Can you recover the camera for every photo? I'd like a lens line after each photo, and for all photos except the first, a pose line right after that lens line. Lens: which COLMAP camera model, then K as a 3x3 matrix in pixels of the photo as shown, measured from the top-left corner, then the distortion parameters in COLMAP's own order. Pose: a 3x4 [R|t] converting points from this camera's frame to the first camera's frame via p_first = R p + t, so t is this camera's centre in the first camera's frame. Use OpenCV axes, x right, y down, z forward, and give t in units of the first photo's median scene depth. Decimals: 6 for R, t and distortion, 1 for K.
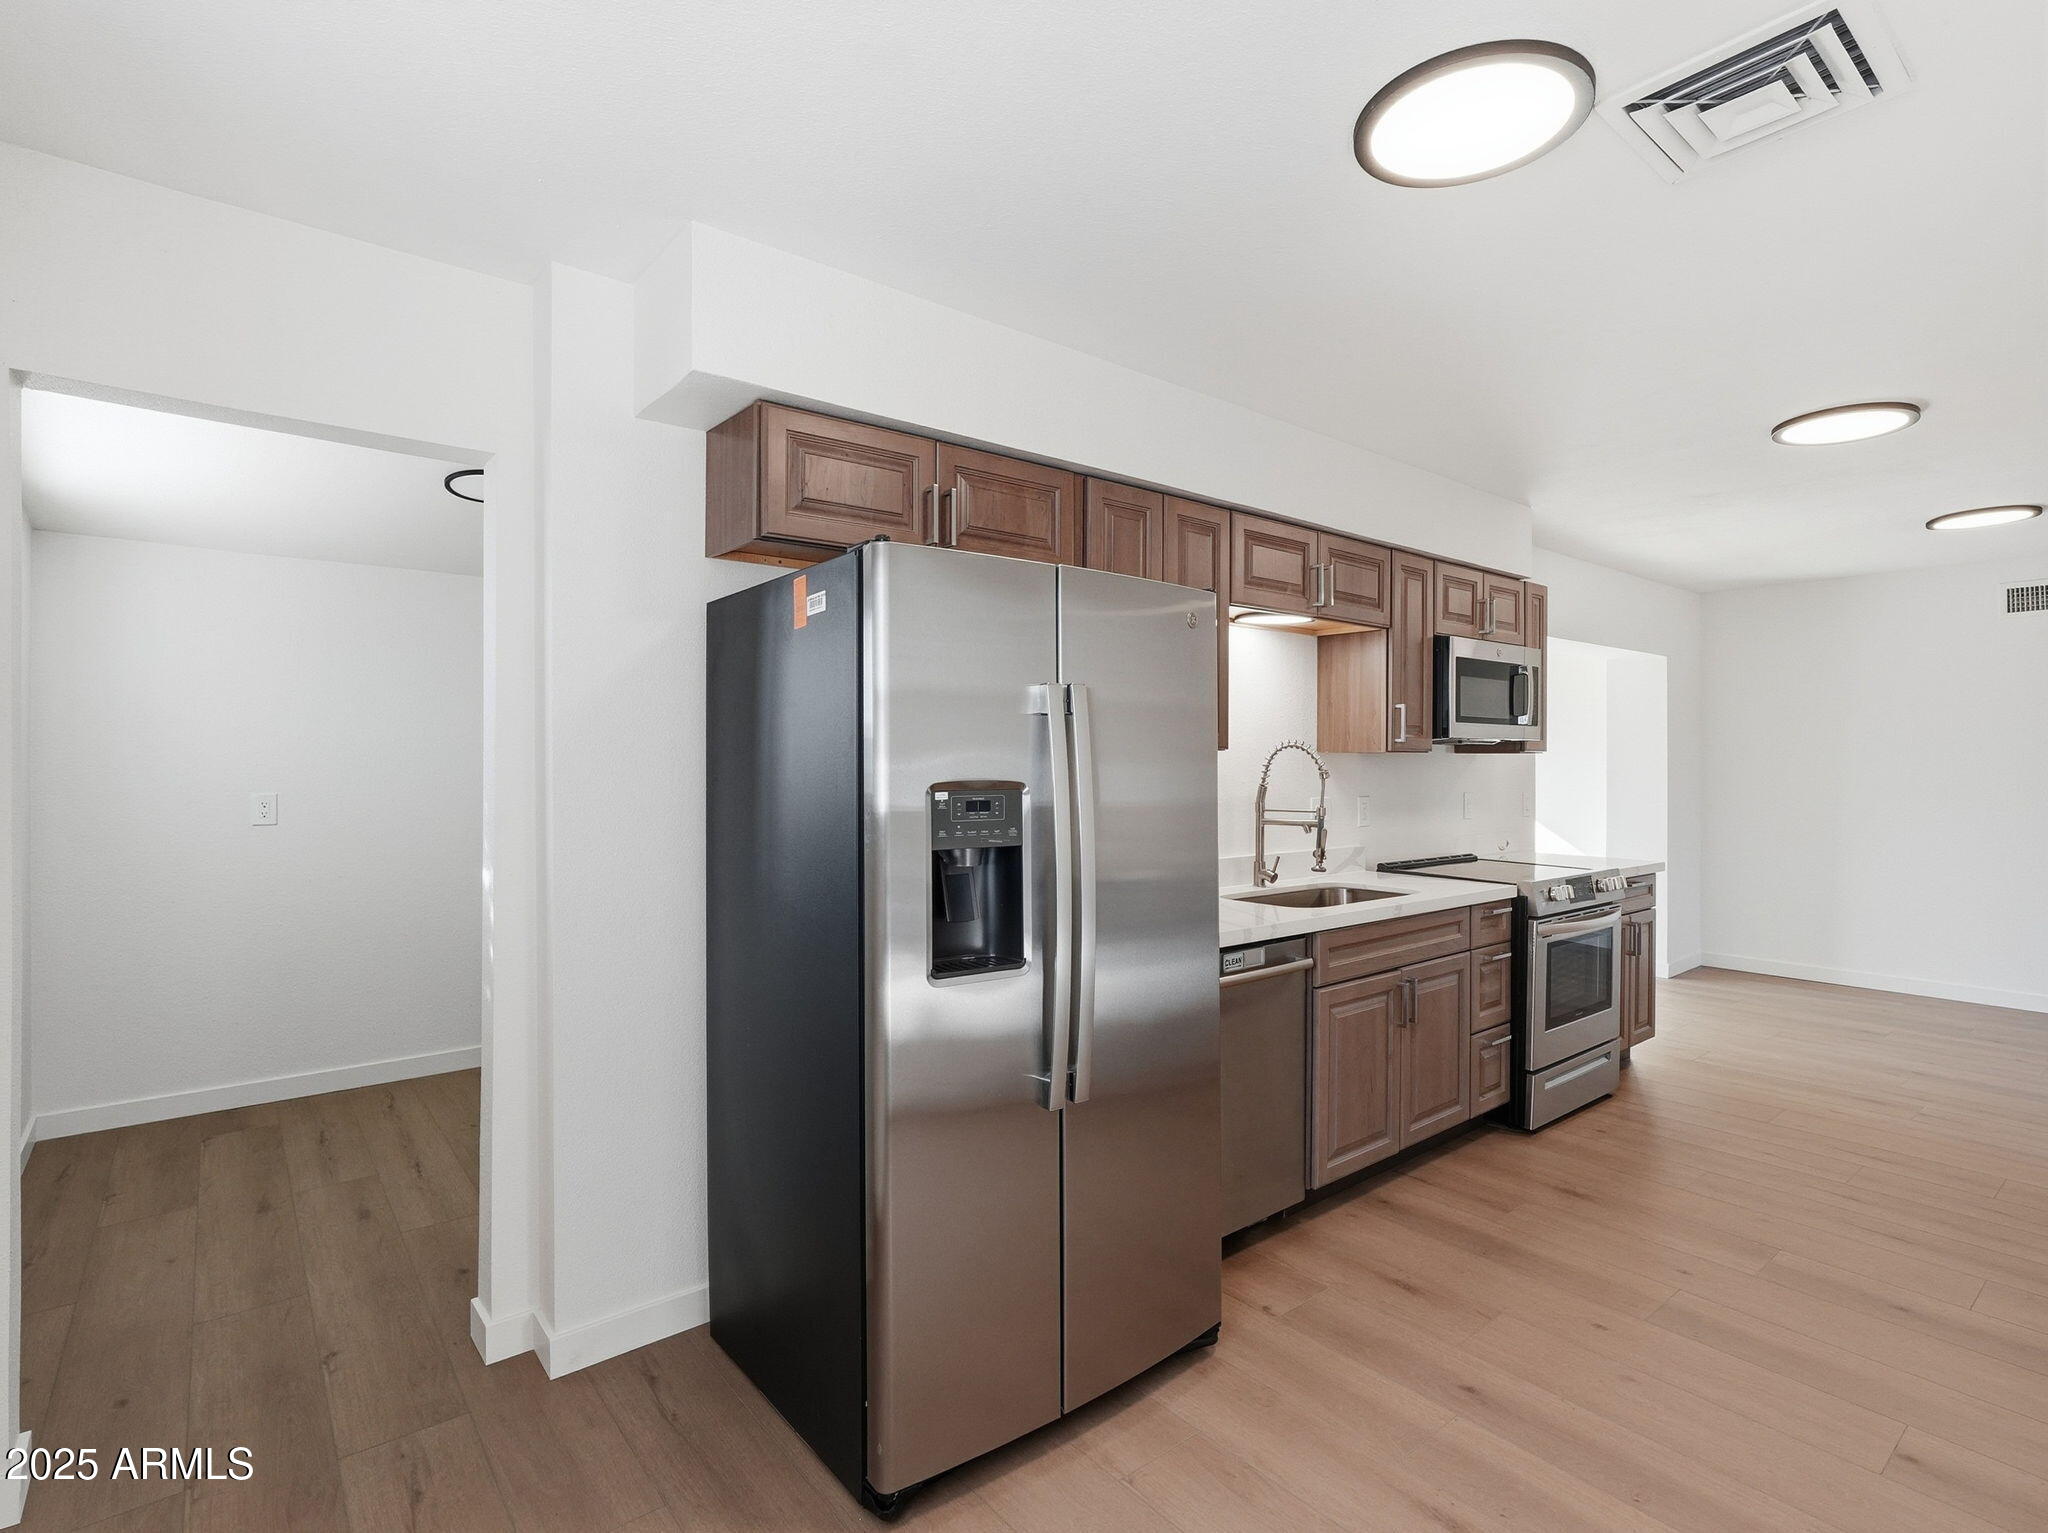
lens RADIAL K [[1010.1, 0, 1021.0], [0, 1010.1, 770.8], [0, 0, 1]] dist [-0.007216, 0.000513]
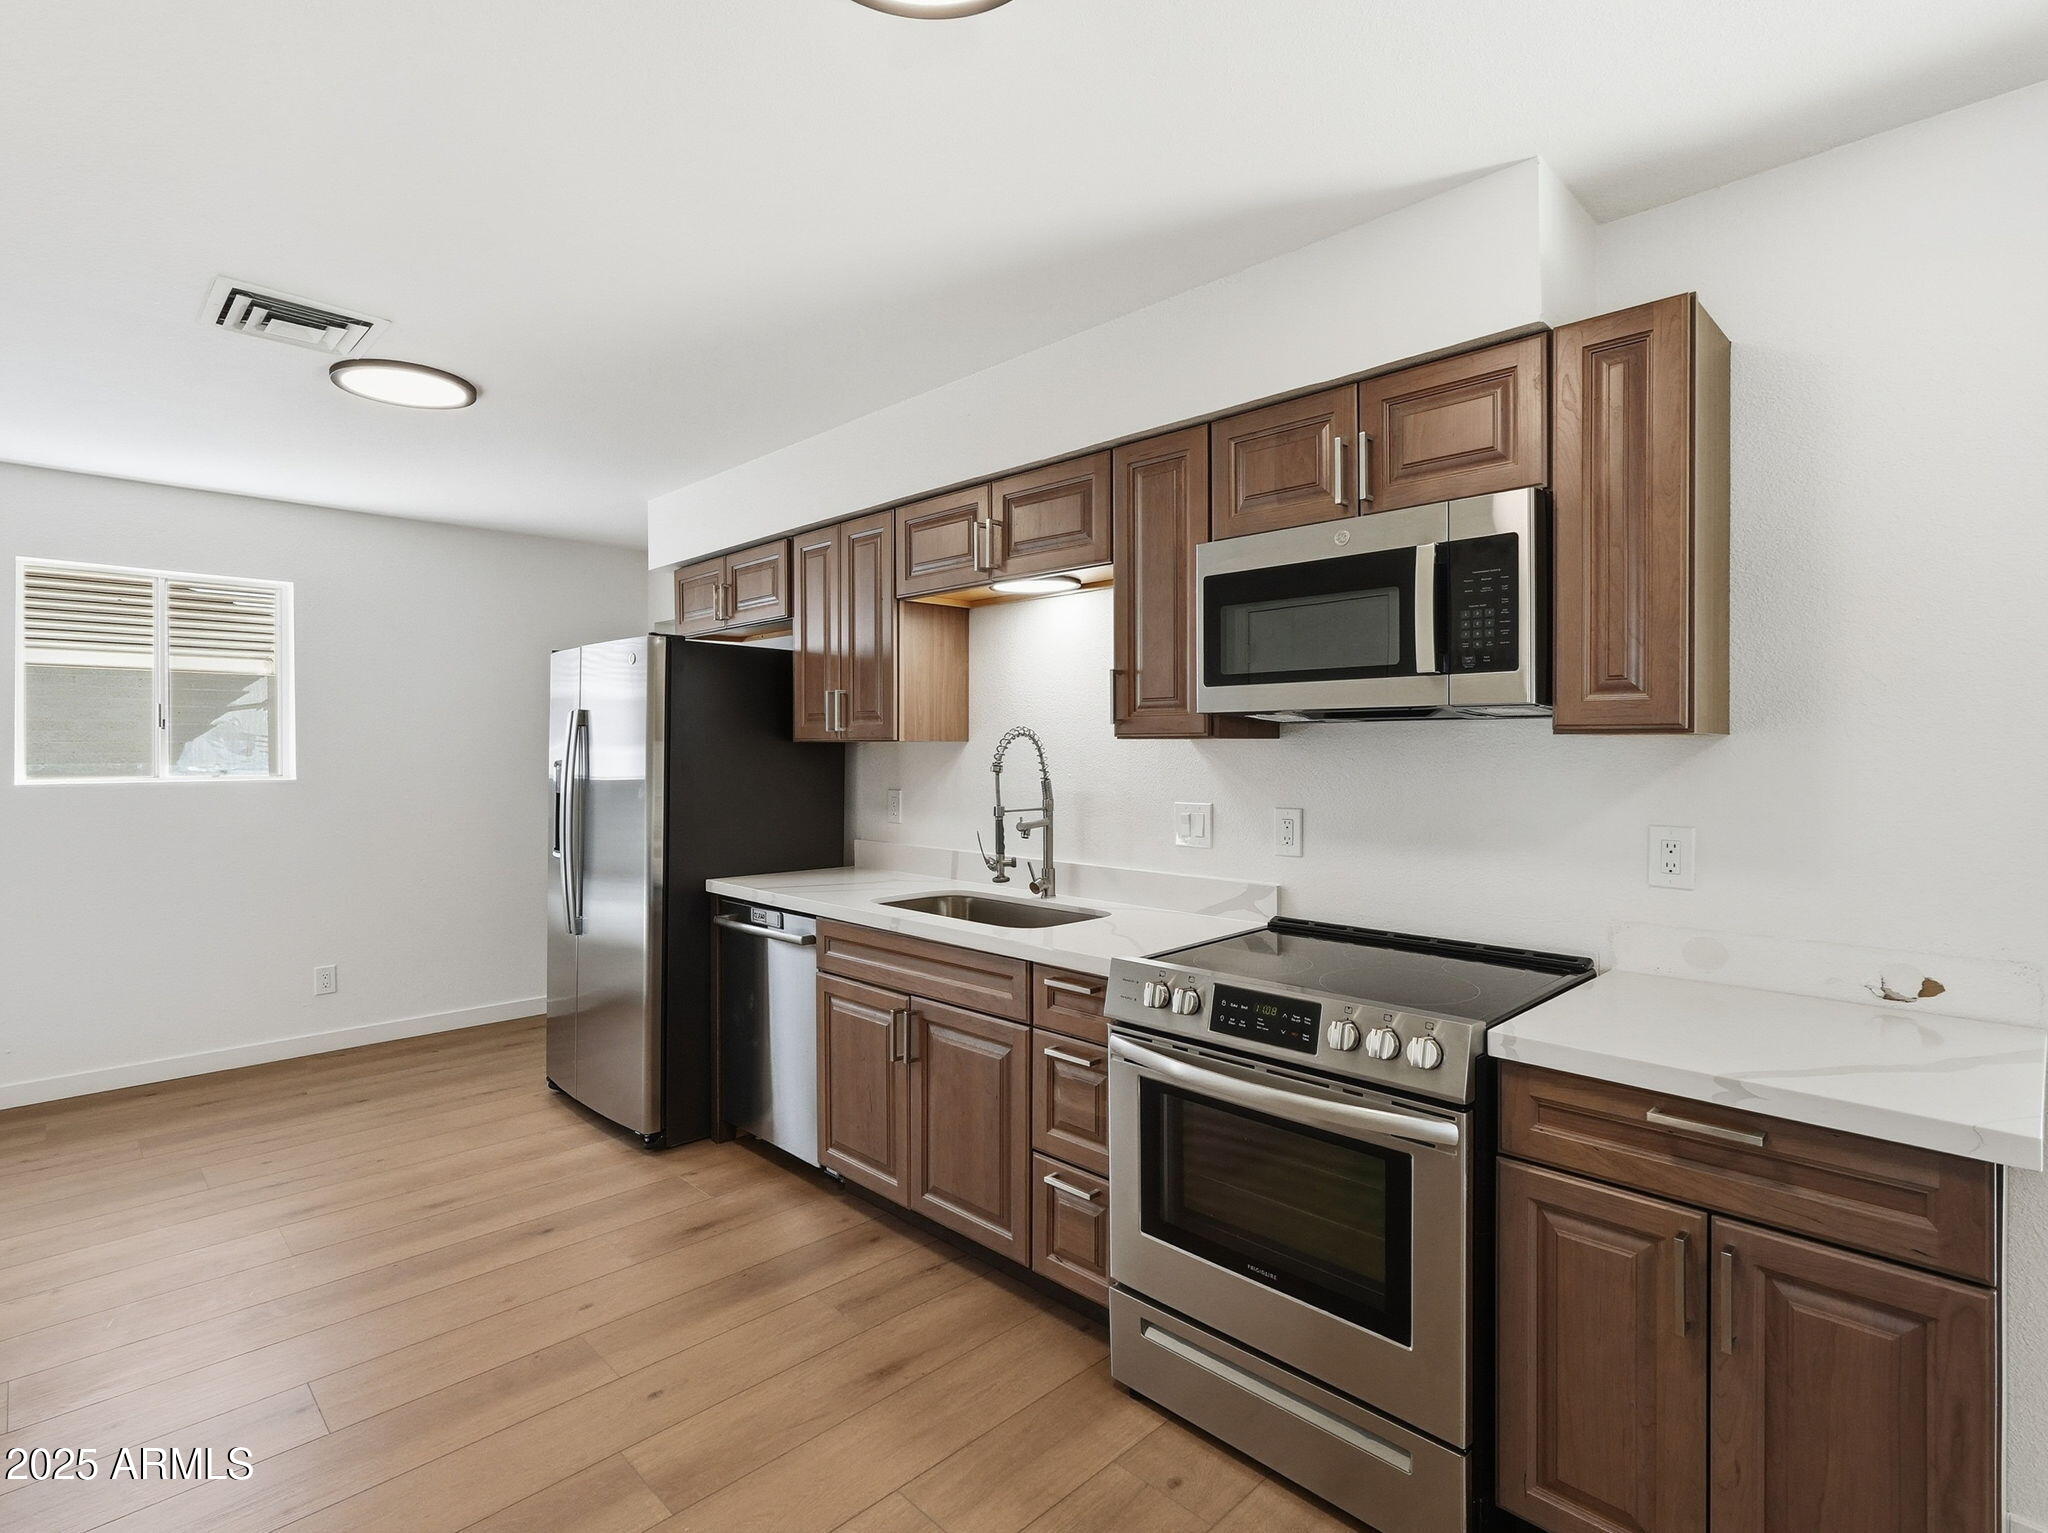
lens RADIAL K [[1020.2, 0, 1016.2], [0, 1020.2, 756.6], [0, 0, 1]] dist [-0.006277, 0.000726]
pose [[0.094044, 0.005896, -0.995551, 1.206813], [-0.004164, 0.999976, 0.005529, -0.010241], [0.995559, 0.003625, 0.094067, 0.980544]]
